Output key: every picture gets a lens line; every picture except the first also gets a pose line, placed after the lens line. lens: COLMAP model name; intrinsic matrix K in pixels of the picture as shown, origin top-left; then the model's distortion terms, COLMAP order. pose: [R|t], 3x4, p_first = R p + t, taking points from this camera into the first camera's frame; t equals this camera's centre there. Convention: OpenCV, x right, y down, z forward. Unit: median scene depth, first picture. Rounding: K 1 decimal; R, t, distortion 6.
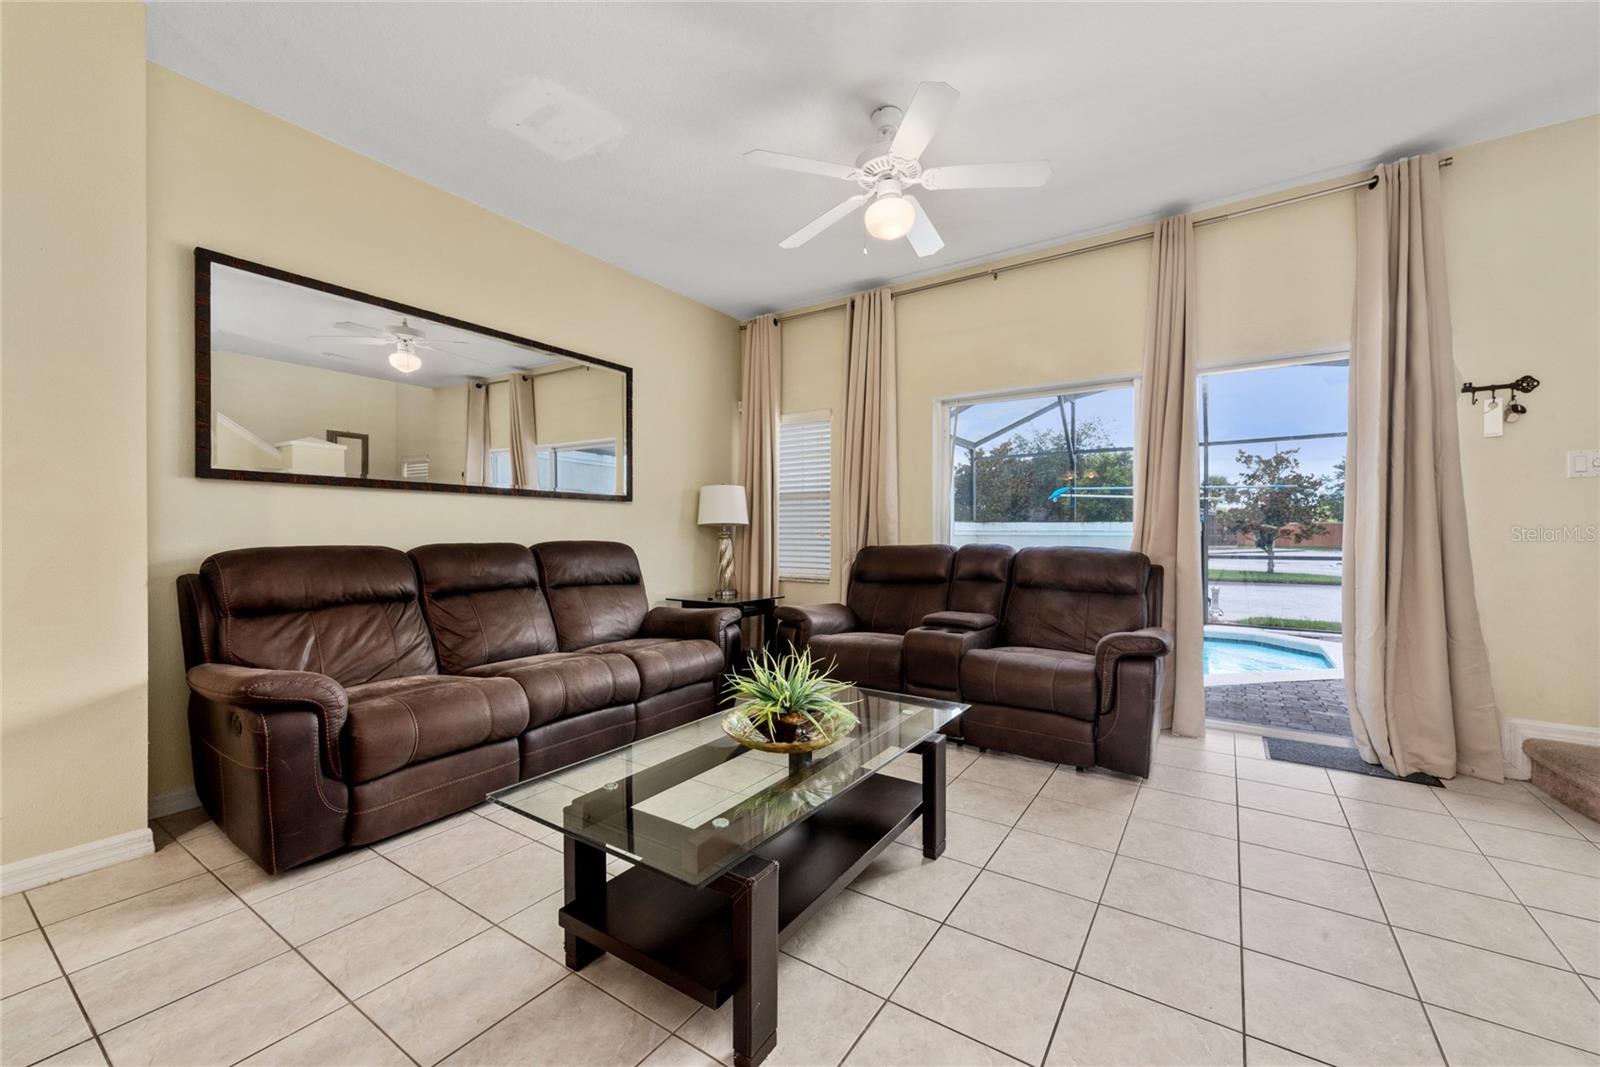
lens RADIAL K [[646.0, 0, 808.4], [0, 646.0, 533.6], [0, 0, 1]] dist [0.020026, 0.000040]
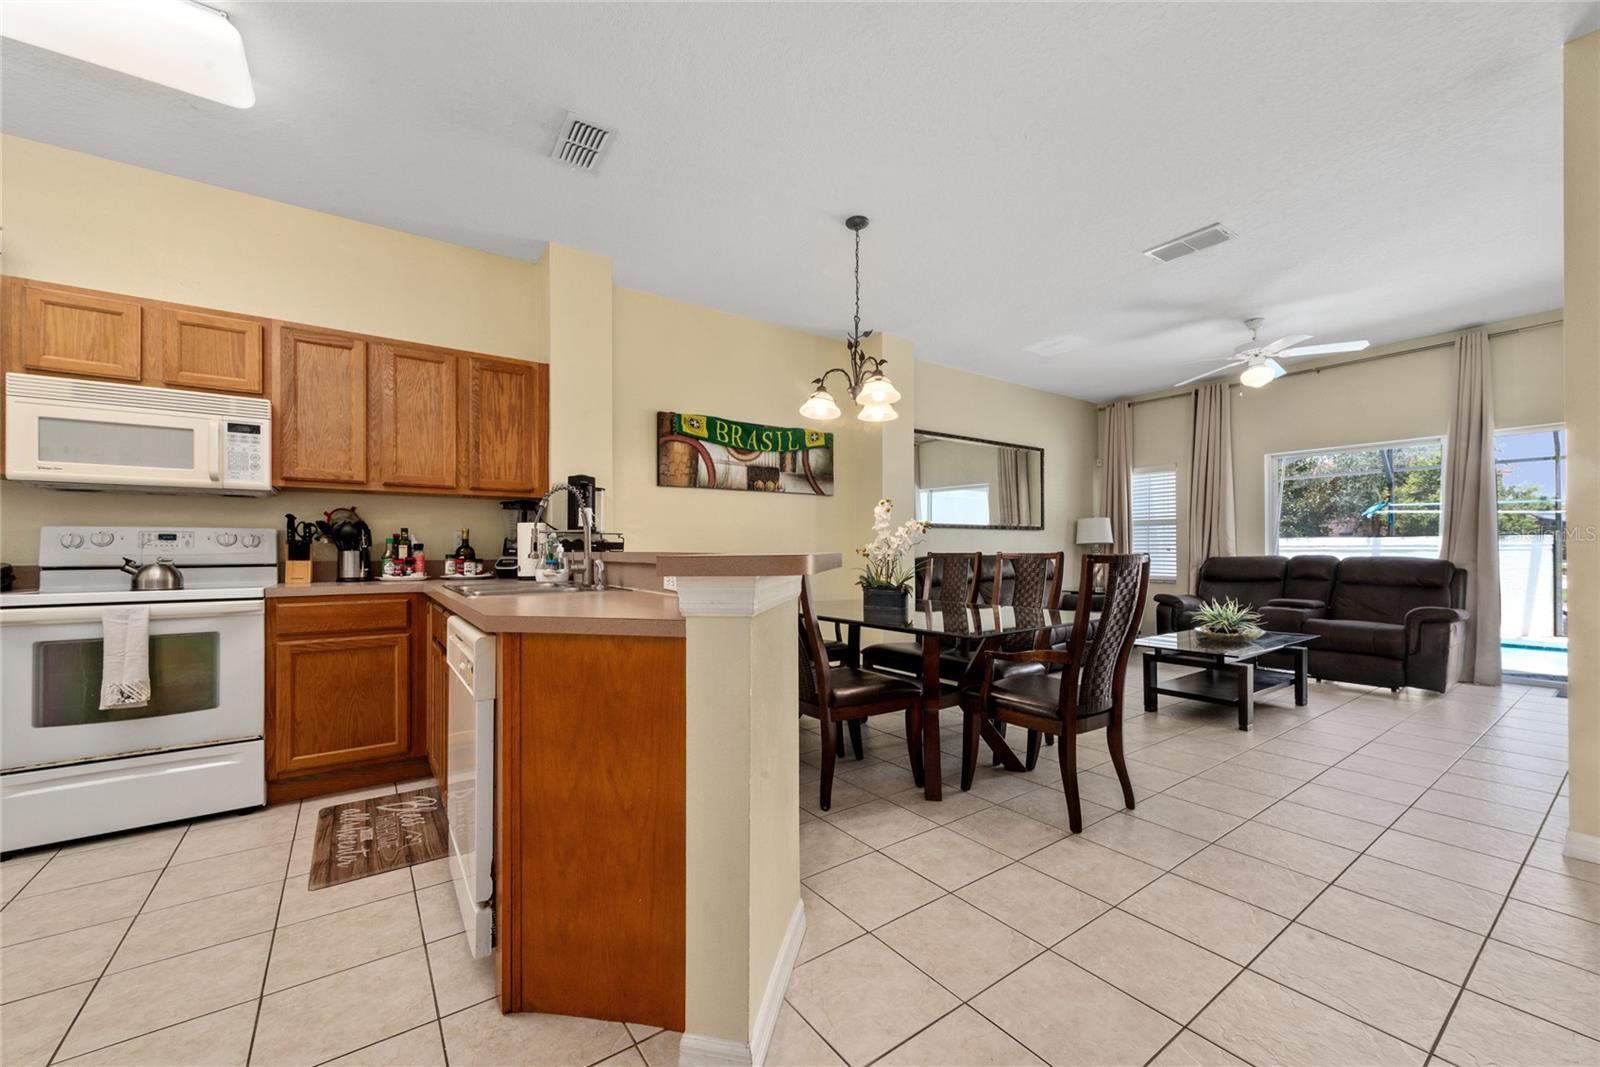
lens RADIAL K [[627.8, 0, 804.3], [0, 627.8, 545.7], [0, 0, 1]] dist [0.004943, 0.000025]
pose [[0.933687, -0.008485, -0.357989, -0.271276], [0.005285, 0.999937, -0.009914, 0.002604], [0.358051, 0.007365, 0.933673, -0.695894]]
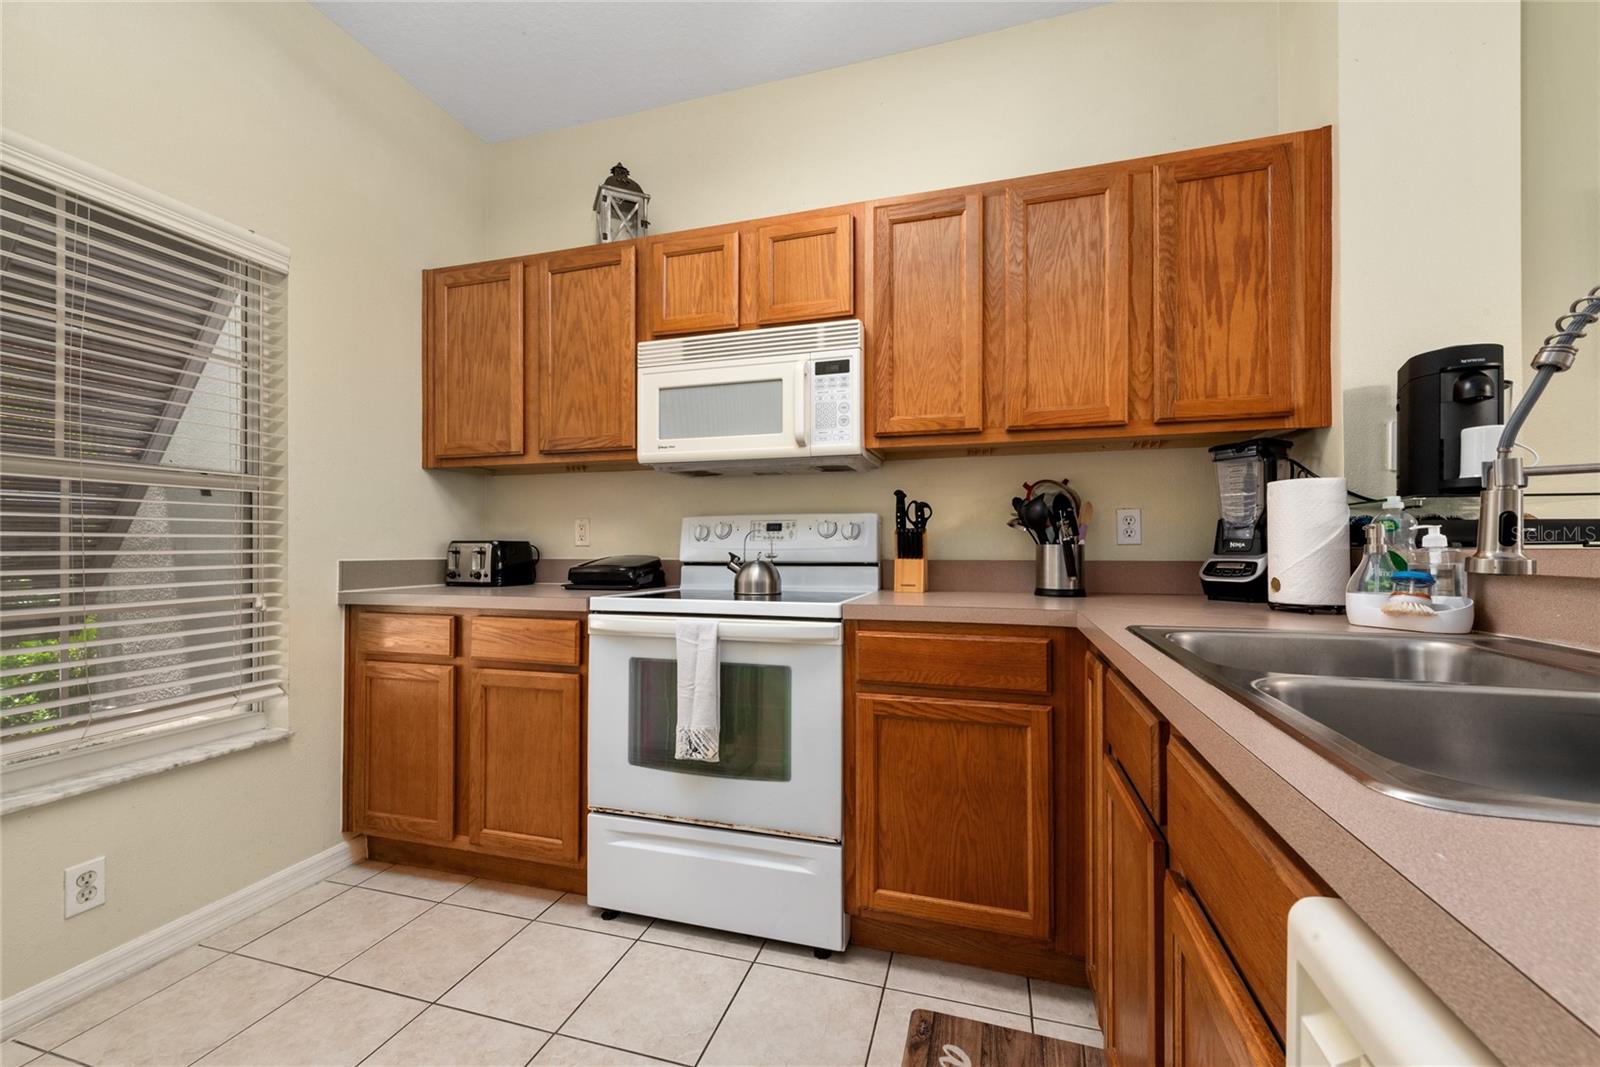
lens RADIAL K [[627.8, 0, 804.3], [0, 627.8, 545.7], [0, 0, 1]] dist [0.004943, 0.000025]
pose [[0.288385, -0.003548, -0.957508, -0.614435], [0.000634, 0.999994, -0.003515, 0.001227], [0.957514, 0.000406, 0.288385, -0.448750]]
